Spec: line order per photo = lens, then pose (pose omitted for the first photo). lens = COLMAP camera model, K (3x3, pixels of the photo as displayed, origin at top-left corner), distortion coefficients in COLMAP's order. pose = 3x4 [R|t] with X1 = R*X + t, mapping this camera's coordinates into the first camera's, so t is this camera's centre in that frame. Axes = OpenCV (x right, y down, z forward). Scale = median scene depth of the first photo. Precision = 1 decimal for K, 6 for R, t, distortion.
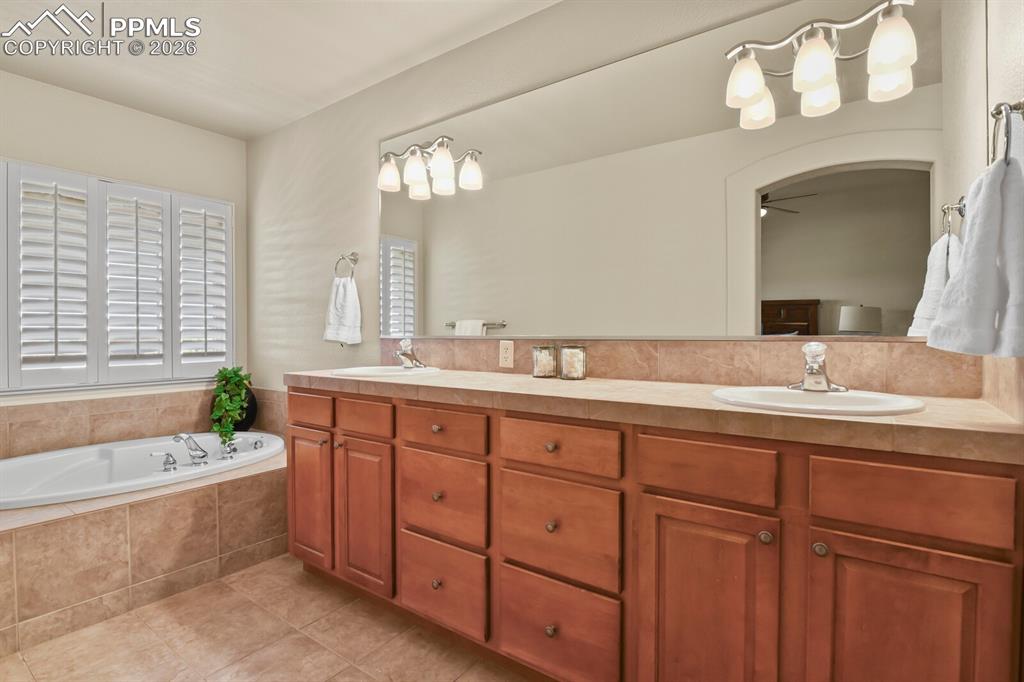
lens RADIAL K [[505.0, 0, 513.3], [0, 505.0, 341.6], [0, 0, 1]] dist [-0.000394, 0.000003]
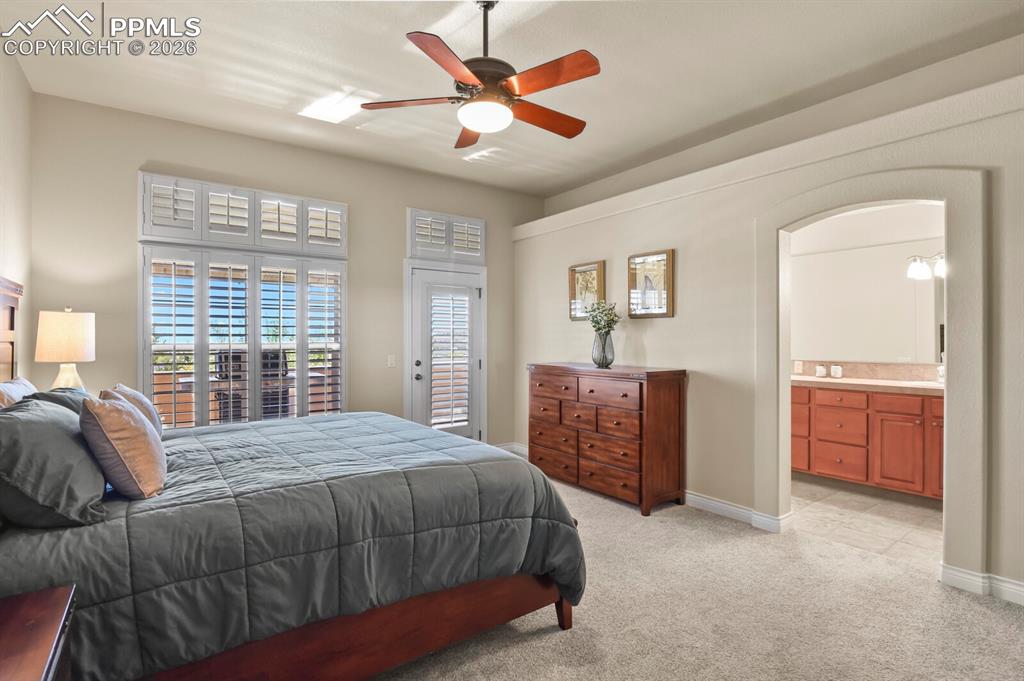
lens RADIAL K [[495.2, 0, 512.0], [0, 495.2, 340.1], [0, 0, 1]] dist [-0.013549, -0.004168]
pose [[0.951390, 0.000661, -0.307989, -0.816466], [-0.004669, 0.999914, -0.012277, -0.093040], [0.307954, 0.013118, 0.951311, -2.229611]]
